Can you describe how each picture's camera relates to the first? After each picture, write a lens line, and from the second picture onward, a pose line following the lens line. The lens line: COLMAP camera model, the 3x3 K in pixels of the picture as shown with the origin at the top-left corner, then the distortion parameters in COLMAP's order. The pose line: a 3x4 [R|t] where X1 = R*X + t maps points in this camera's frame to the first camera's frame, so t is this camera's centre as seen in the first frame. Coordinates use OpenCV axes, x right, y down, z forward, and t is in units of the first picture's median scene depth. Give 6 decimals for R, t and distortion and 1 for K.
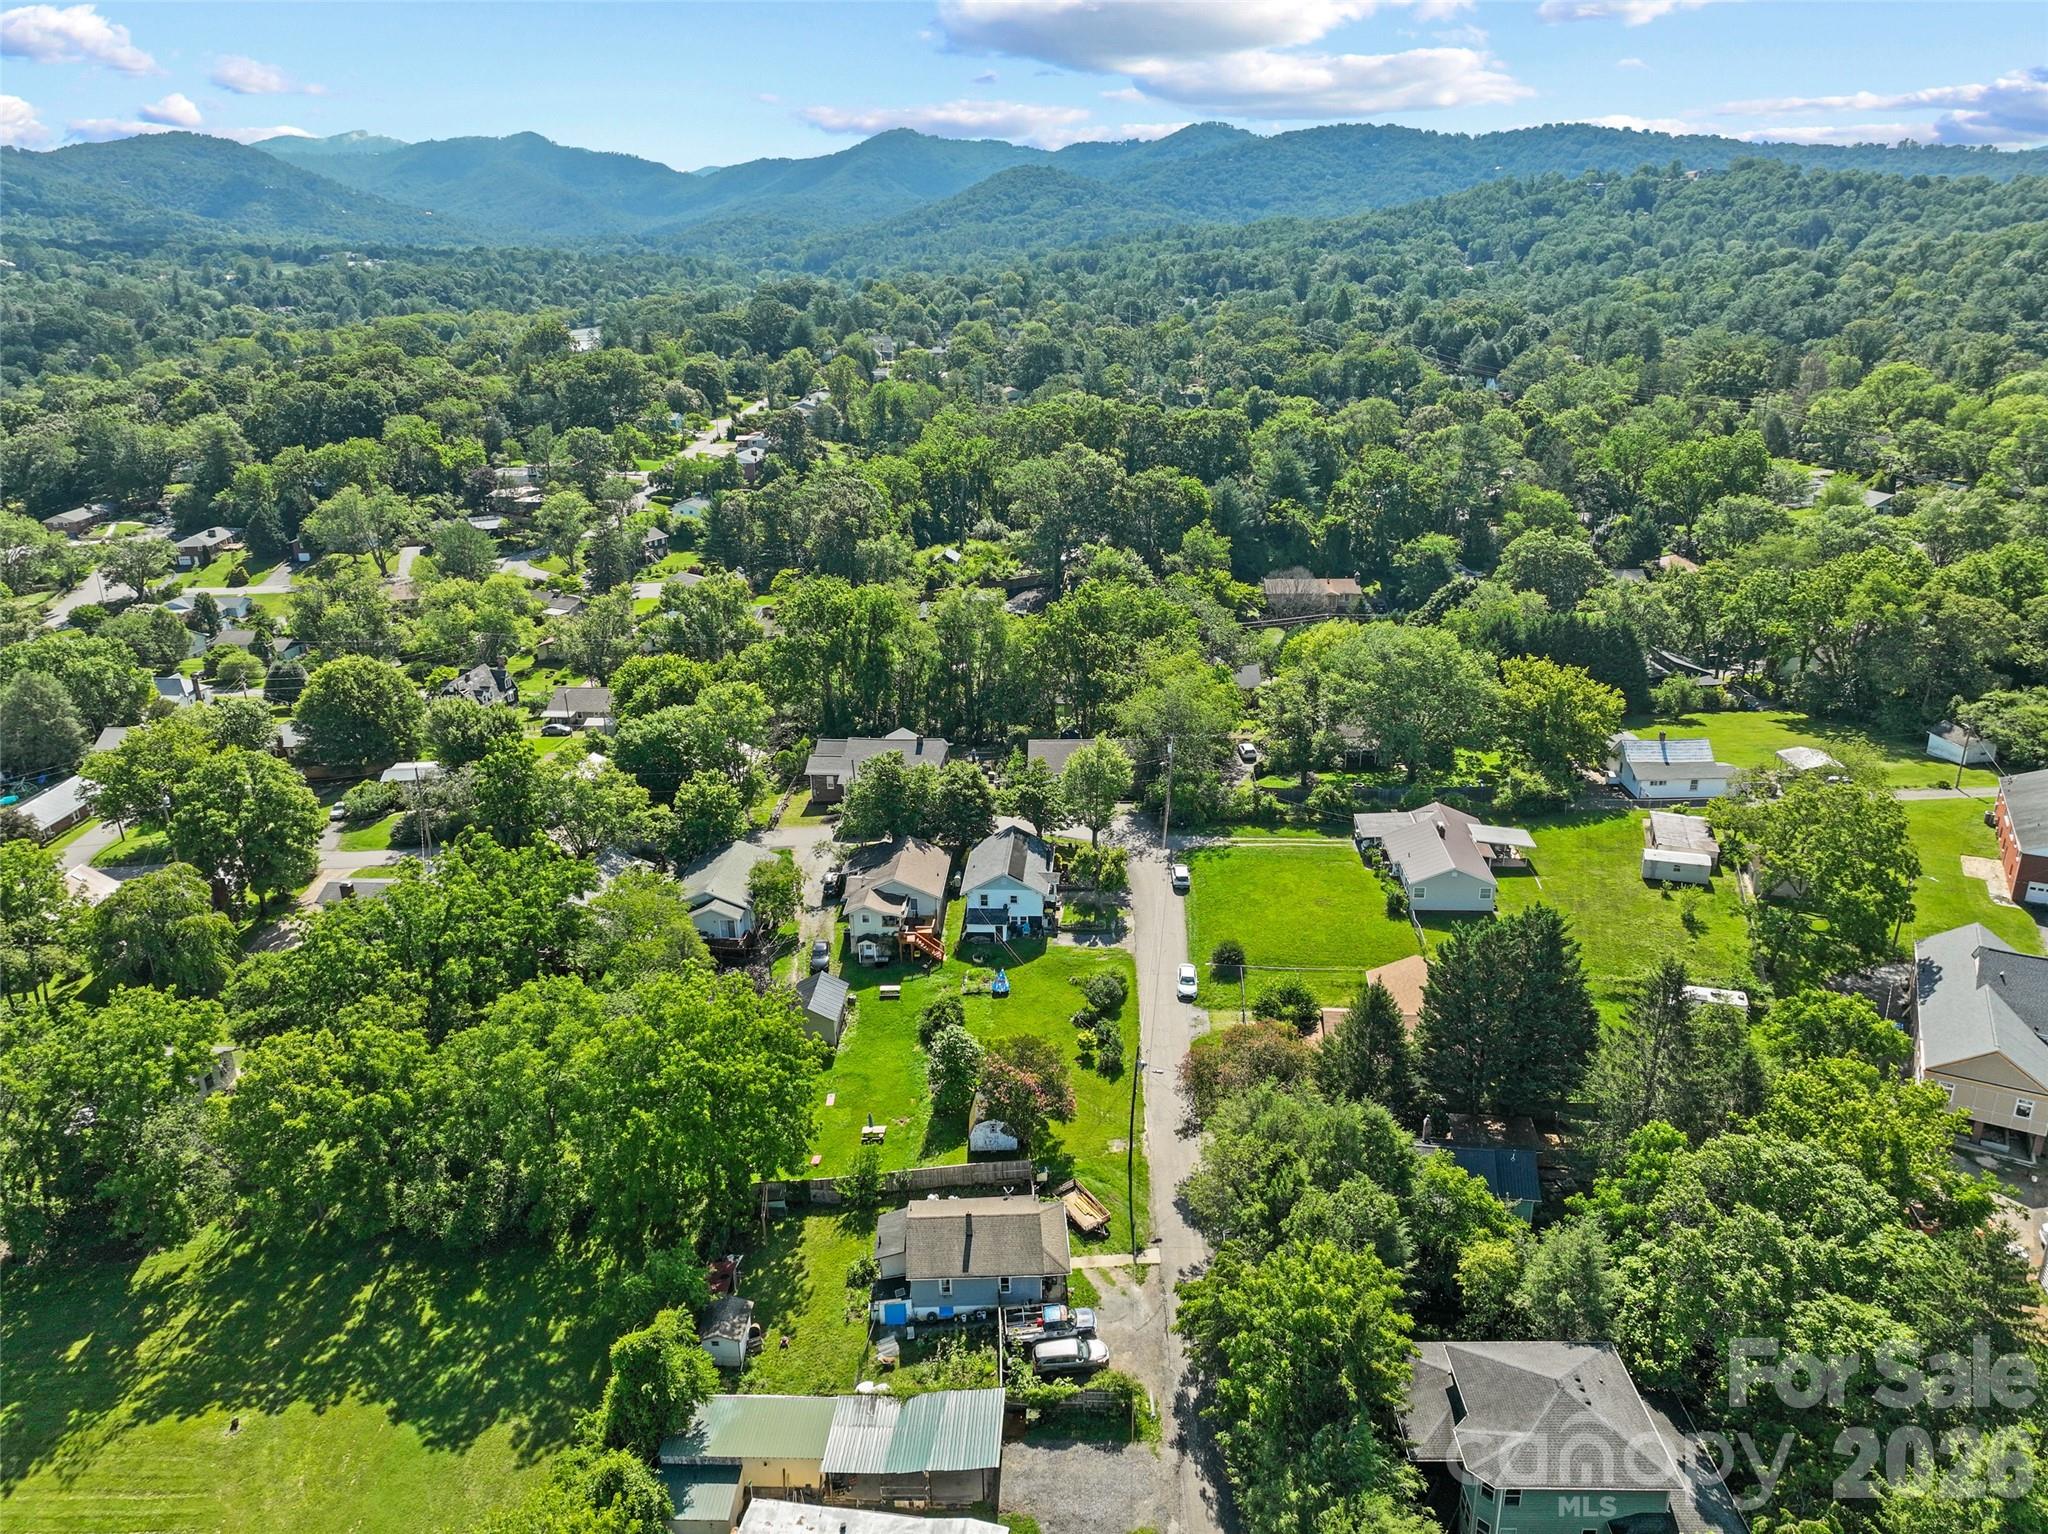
lens RADIAL K [[1443.2, 0, 1046.8], [0, 1443.2, 775.9], [0, 0, 1]] dist [0.001616, 0.014451]
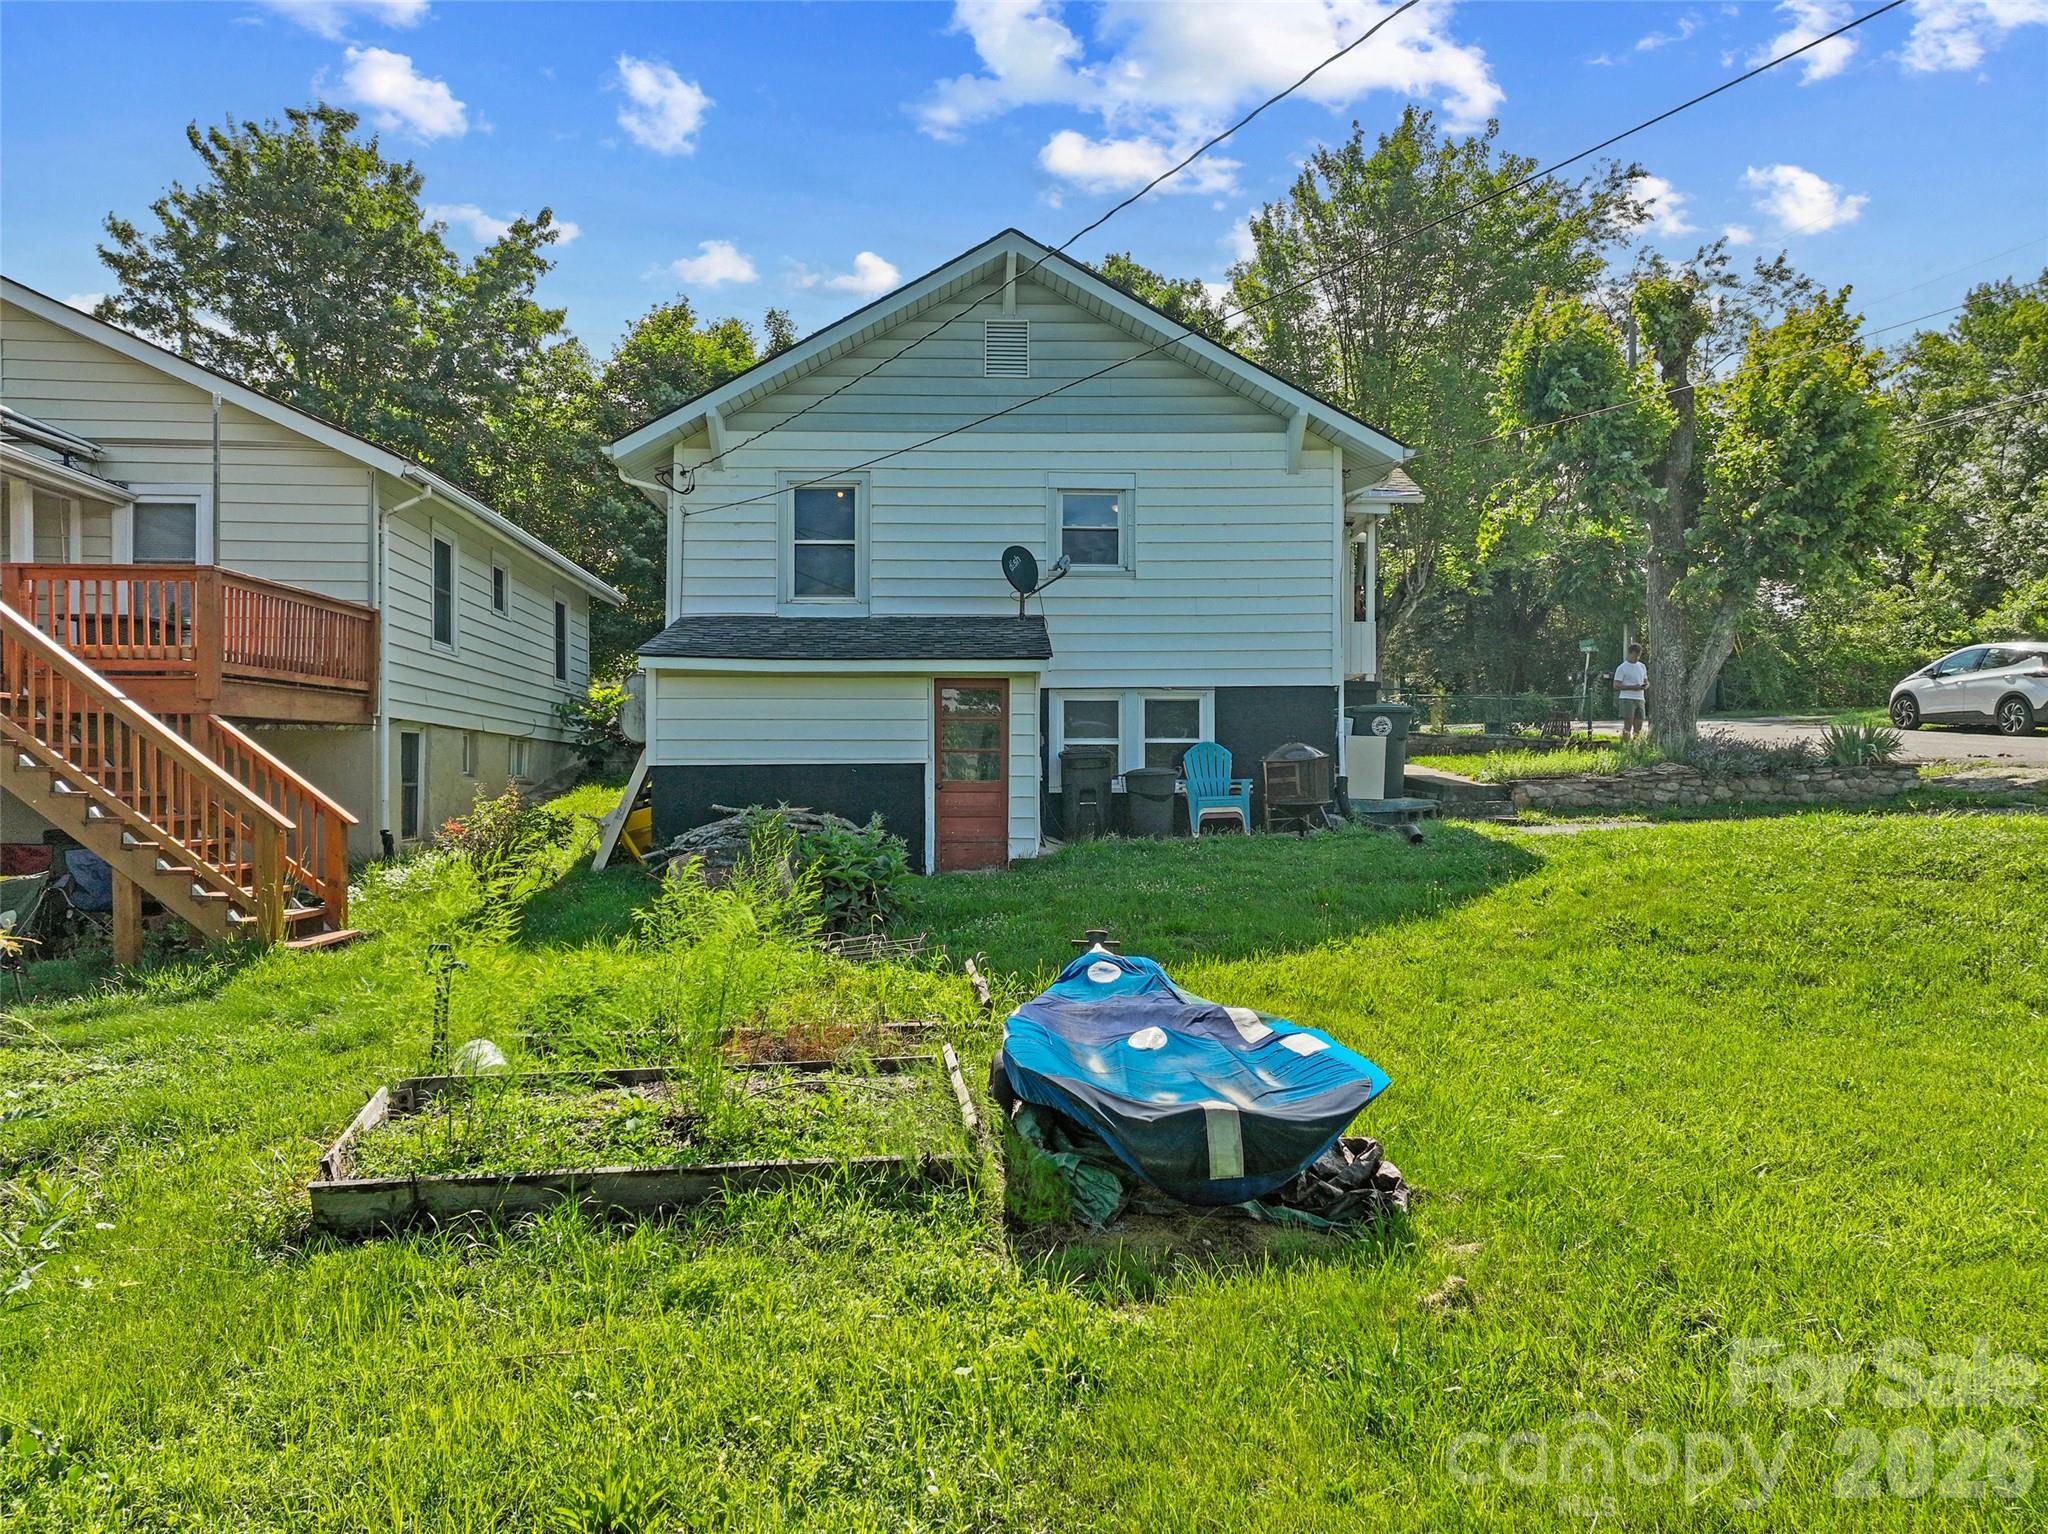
lens RADIAL K [[1506.8, 0, 1024.0], [0, 1506.8, 767.0], [0, 0, 1]] dist [-0.000533, 0.005071]
pose [[0.993586, 0.033390, 0.108032, -0.039272], [0.010572, 0.923792, -0.382749, 0.144210], [-0.112579, 0.381437, 0.917514, 0.879452]]
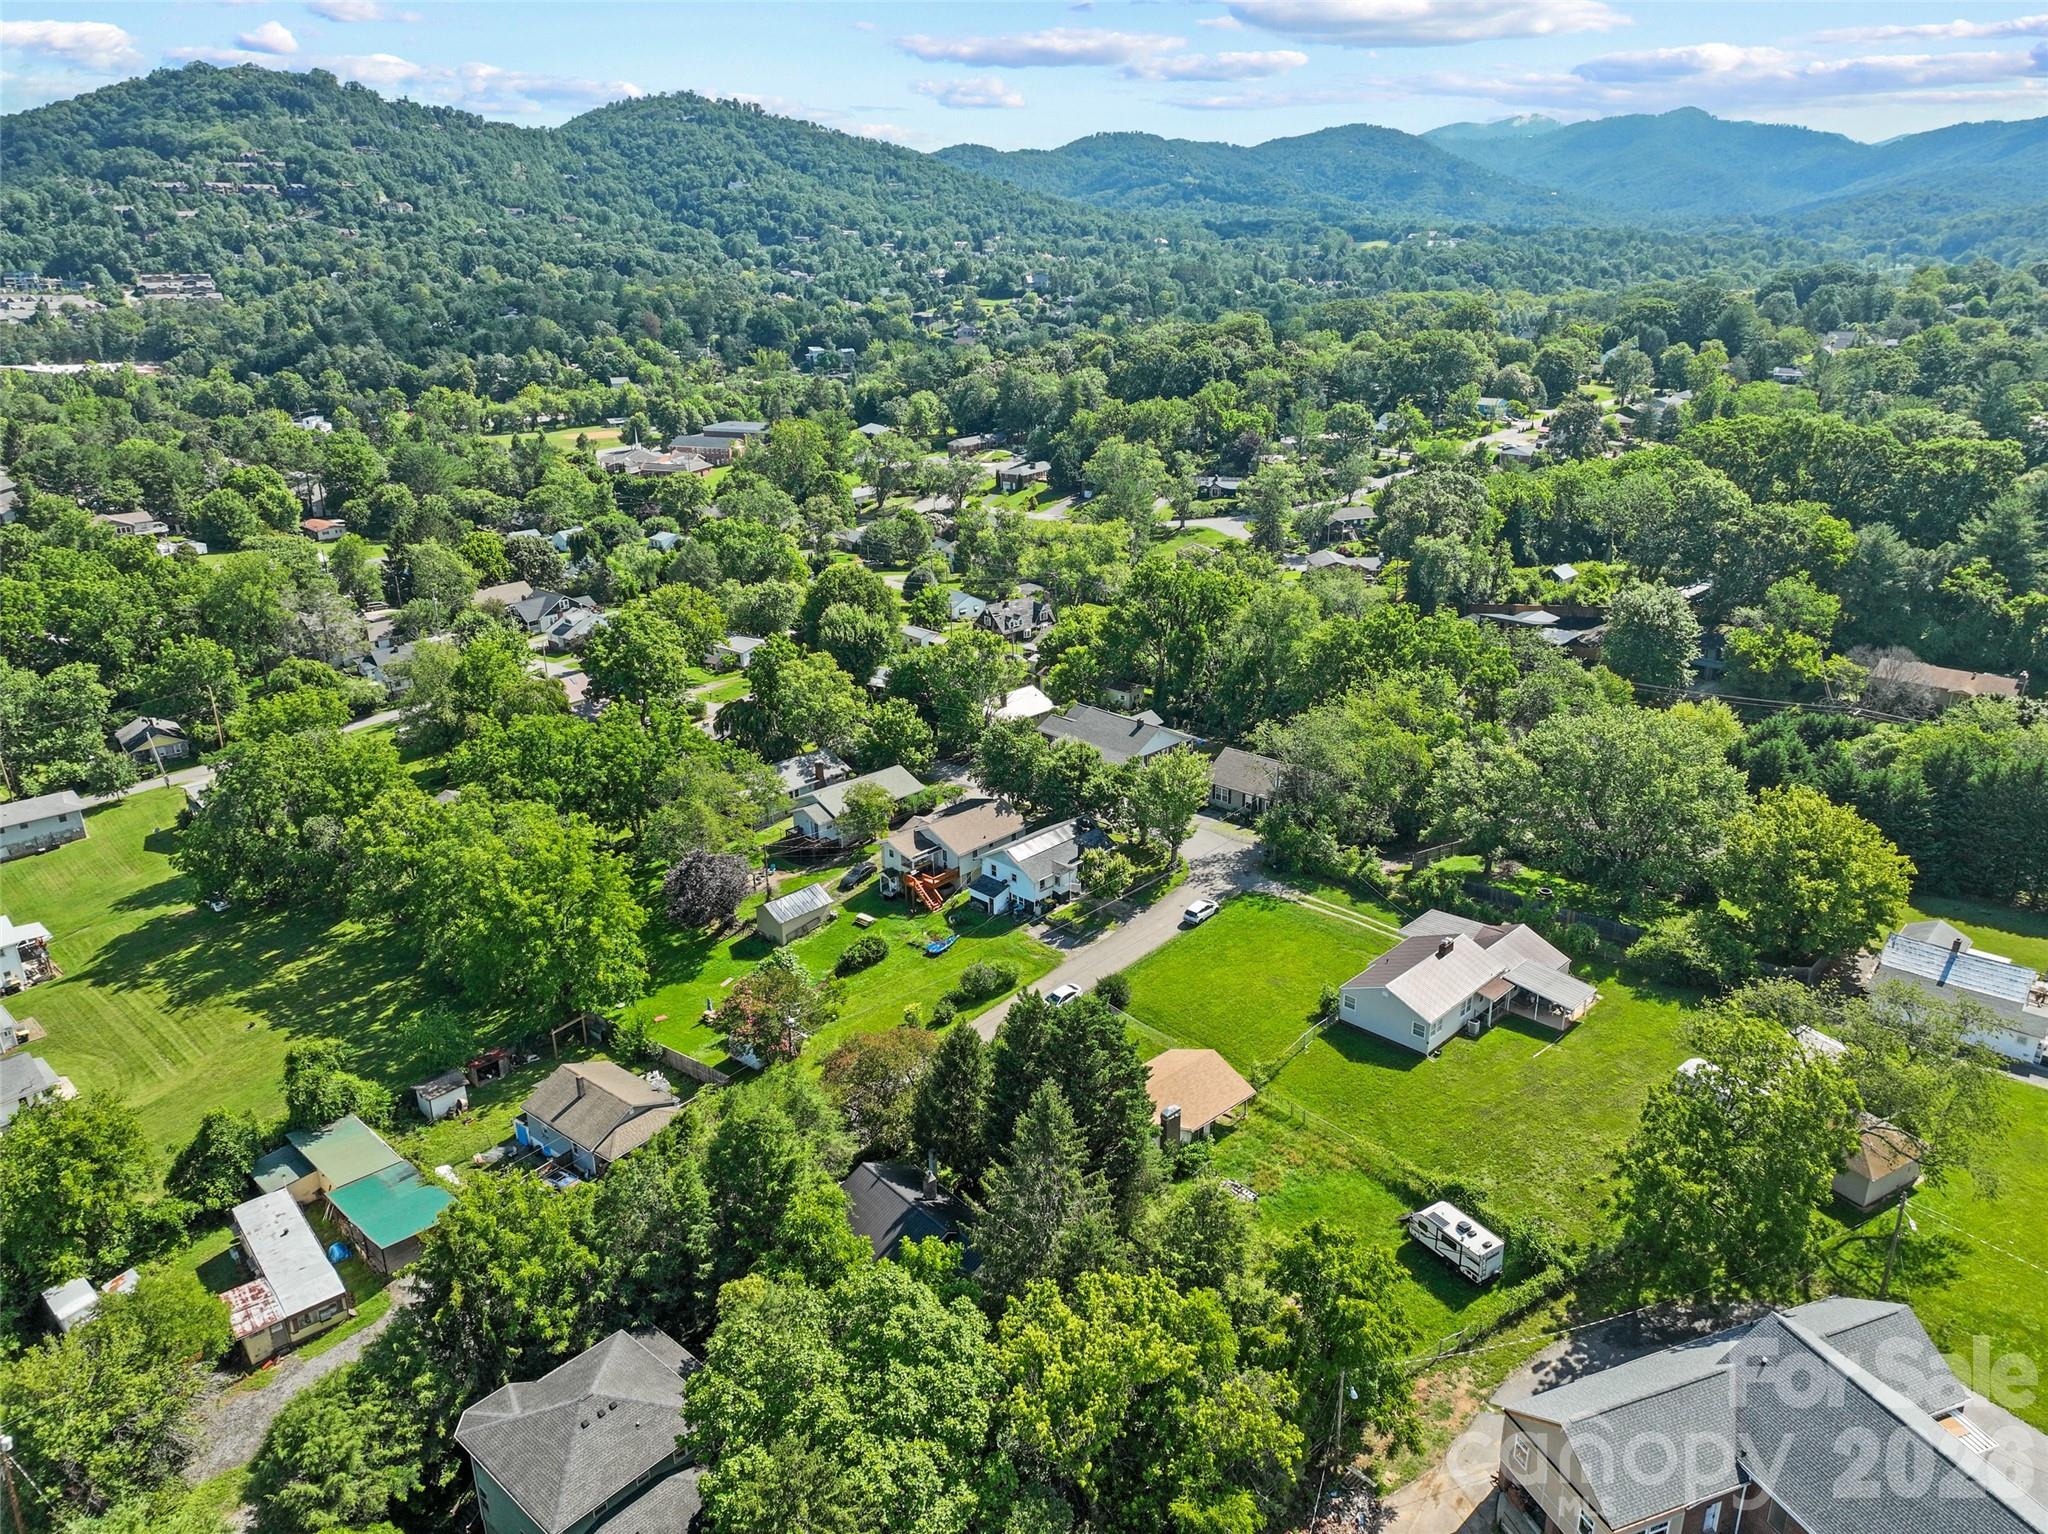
lens RADIAL K [[1443.2, 0, 1046.8], [0, 1443.2, 775.9], [0, 0, 1]] dist [0.001616, 0.014451]
pose [[0.753702, 0.237616, -0.612757, 0.583940], [-0.229900, 0.968771, 0.092891, -0.081167], [0.615694, 0.070860, 0.784793, 0.209807]]
